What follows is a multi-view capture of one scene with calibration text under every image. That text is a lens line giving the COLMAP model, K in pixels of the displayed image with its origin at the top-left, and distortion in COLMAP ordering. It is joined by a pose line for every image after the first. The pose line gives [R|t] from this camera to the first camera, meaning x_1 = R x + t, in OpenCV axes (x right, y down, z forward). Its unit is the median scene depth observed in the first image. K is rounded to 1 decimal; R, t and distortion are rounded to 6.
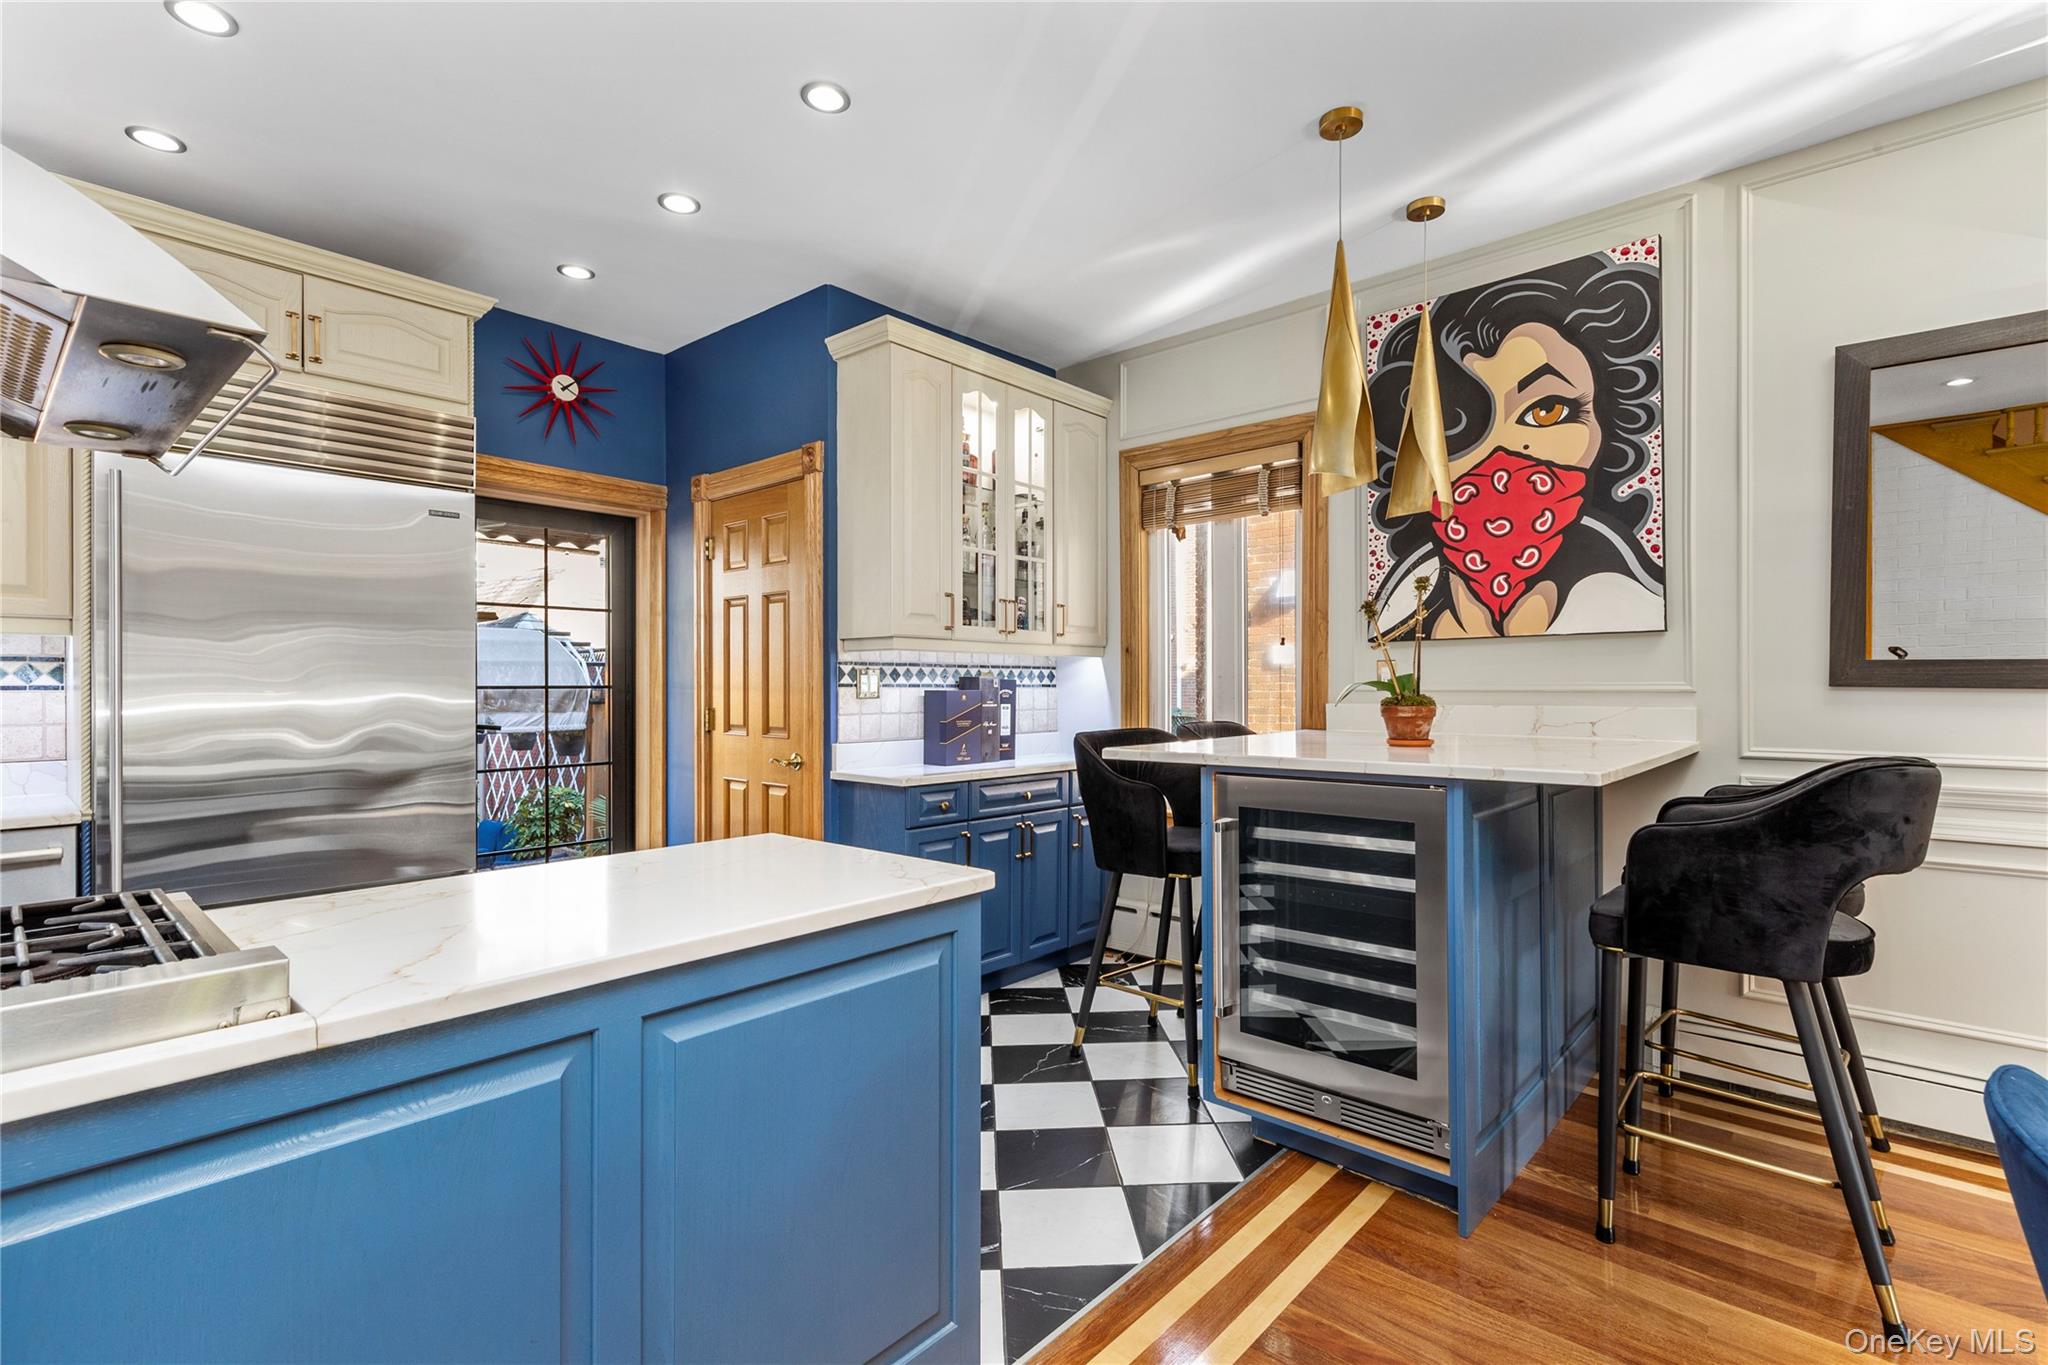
lens RADIAL K [[932.5, 0, 1024.0], [0, 932.5, 682.5], [0, 0, 1]] dist [0.011482, 0.000333]
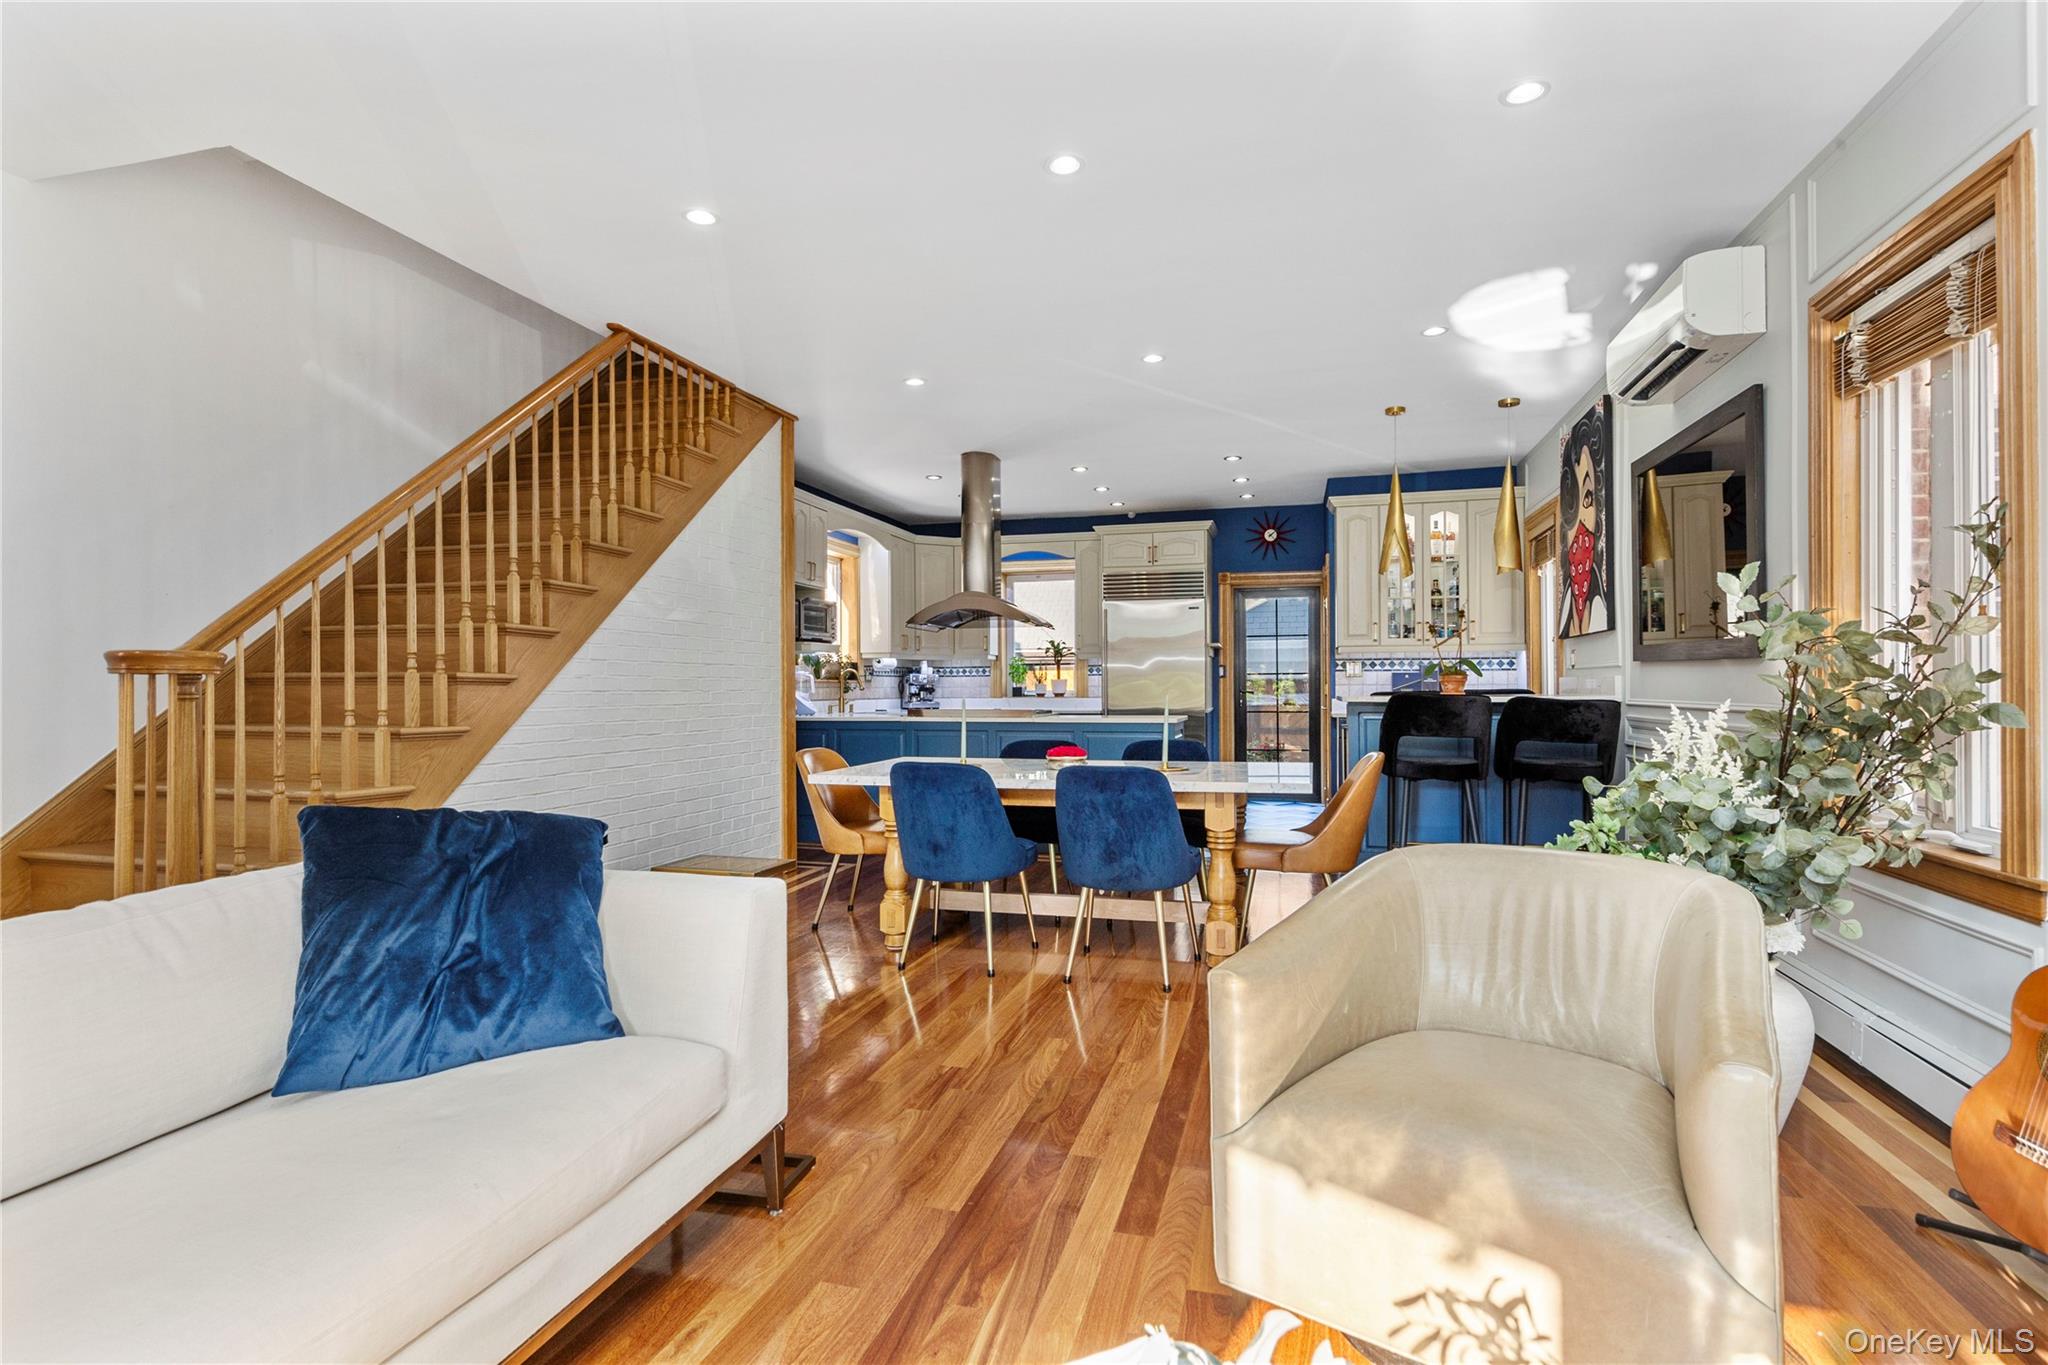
lens RADIAL K [[982.0, 0, 1024.0], [0, 982.0, 682.5], [0, 0, 1]] dist [0.000625, 0.000072]
pose [[0.442100, -0.004068, -0.896956, 1.590218], [0.007061, 0.999975, -0.001054, 0.029562], [0.896938, -0.005867, 0.442118, -0.635165]]
